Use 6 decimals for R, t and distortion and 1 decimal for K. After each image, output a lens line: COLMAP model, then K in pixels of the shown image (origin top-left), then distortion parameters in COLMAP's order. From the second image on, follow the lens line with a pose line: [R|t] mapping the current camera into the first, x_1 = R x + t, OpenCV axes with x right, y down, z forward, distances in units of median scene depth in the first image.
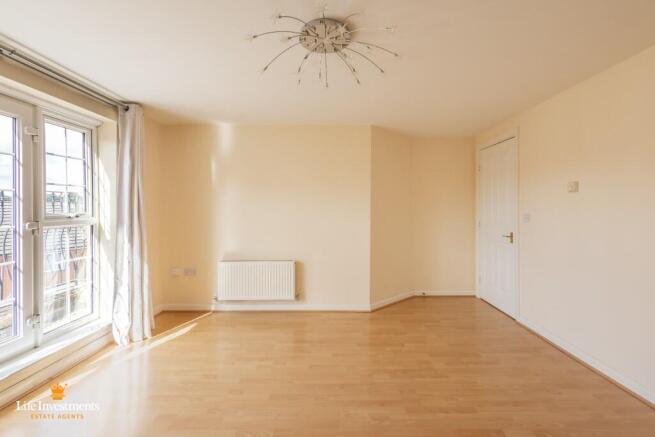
lens RADIAL K [[302.8, 0, 329.8], [0, 302.8, 214.7], [0, 0, 1]] dist [0.010876, -0.001974]
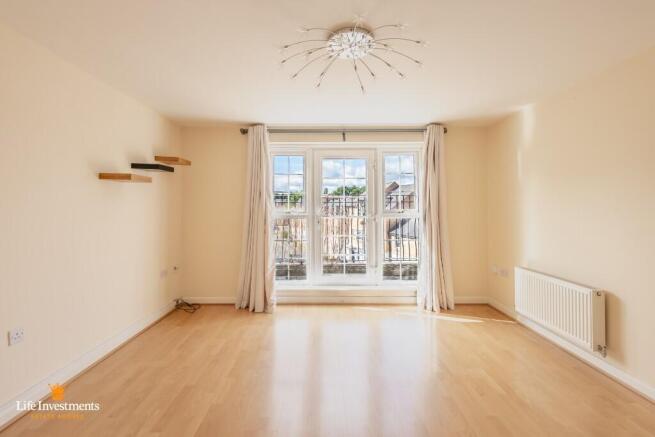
lens RADIAL K [[302.8, 0, 320.3], [0, 302.8, 202.4], [0, 0, 1]] dist [0.010876, -0.001974]
pose [[-0.000146, -0.015692, -0.999877, 0.529226], [-0.012219, 0.999802, -0.015689, -0.007536], [0.999925, 0.012215, -0.000338, 0.447396]]
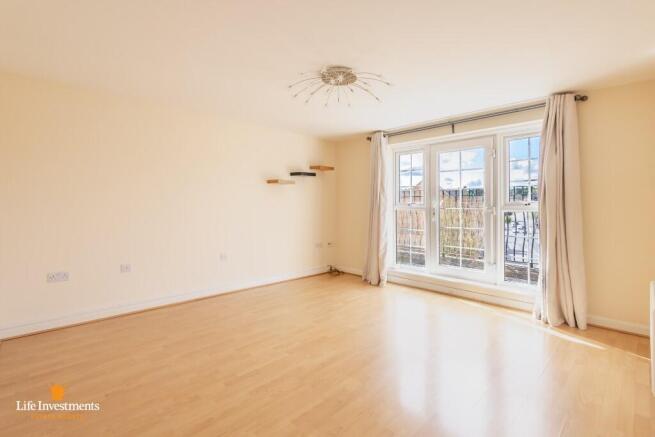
lens RADIAL K [[302.8, 0, 324.8], [0, 302.8, 202.3], [0, 0, 1]] dist [0.010876, -0.001974]
pose [[-0.706262, -0.007364, -0.707912, 0.540082], [-0.011291, 0.999936, 0.000863, 0.007065], [0.707861, 0.008603, -0.706300, 0.992472]]
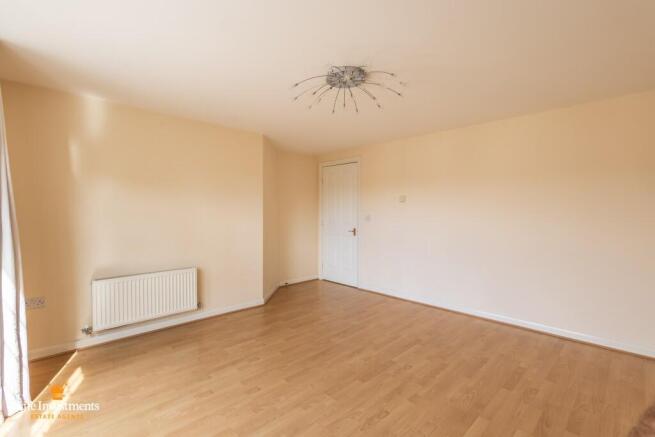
lens RADIAL K [[302.8, 0, 325.3], [0, 302.8, 220.4], [0, 0, 1]] dist [0.010876, -0.001974]
pose [[0.718786, -0.016377, 0.695038, -0.491265], [0.008654, 0.999856, 0.014610, -0.000889], [-0.695177, -0.004486, 0.718824, 0.059203]]
